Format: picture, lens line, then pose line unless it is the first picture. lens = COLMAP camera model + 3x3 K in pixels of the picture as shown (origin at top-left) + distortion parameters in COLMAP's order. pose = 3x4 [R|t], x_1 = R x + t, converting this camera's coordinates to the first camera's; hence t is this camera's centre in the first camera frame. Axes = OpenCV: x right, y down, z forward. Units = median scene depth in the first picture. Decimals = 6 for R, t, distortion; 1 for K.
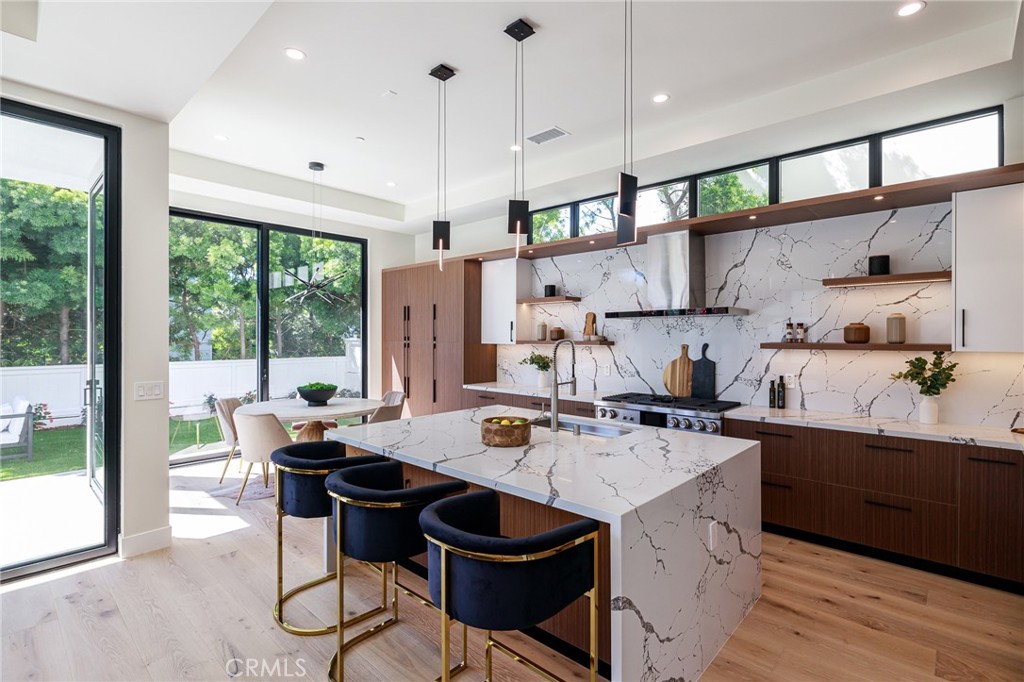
lens RADIAL K [[482.3, 0, 512.0], [0, 482.3, 341.0], [0, 0, 1]] dist [-0.002857, -0.000791]
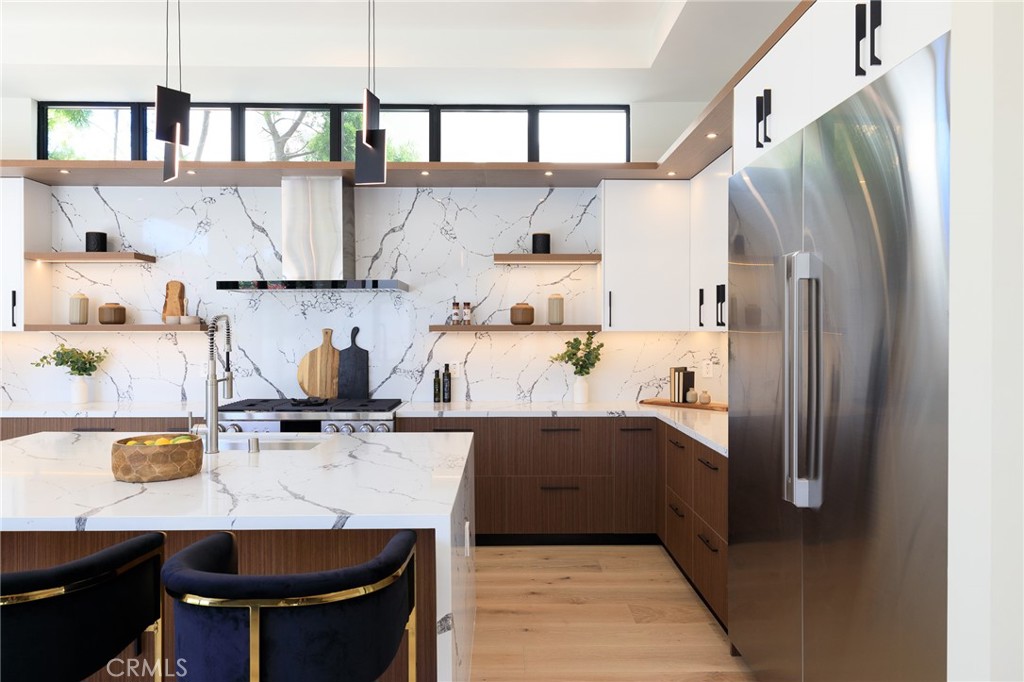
lens RADIAL K [[687.6, 0, 512.0], [0, 687.6, 341.0], [0, 0, 1]] dist [-0.003823, -0.000398]
pose [[0.733219, -0.009874, 0.679921, -0.203115], [0.004857, 0.999945, 0.009284, 0.022903], [-0.679975, -0.003504, 0.733227, 0.029029]]
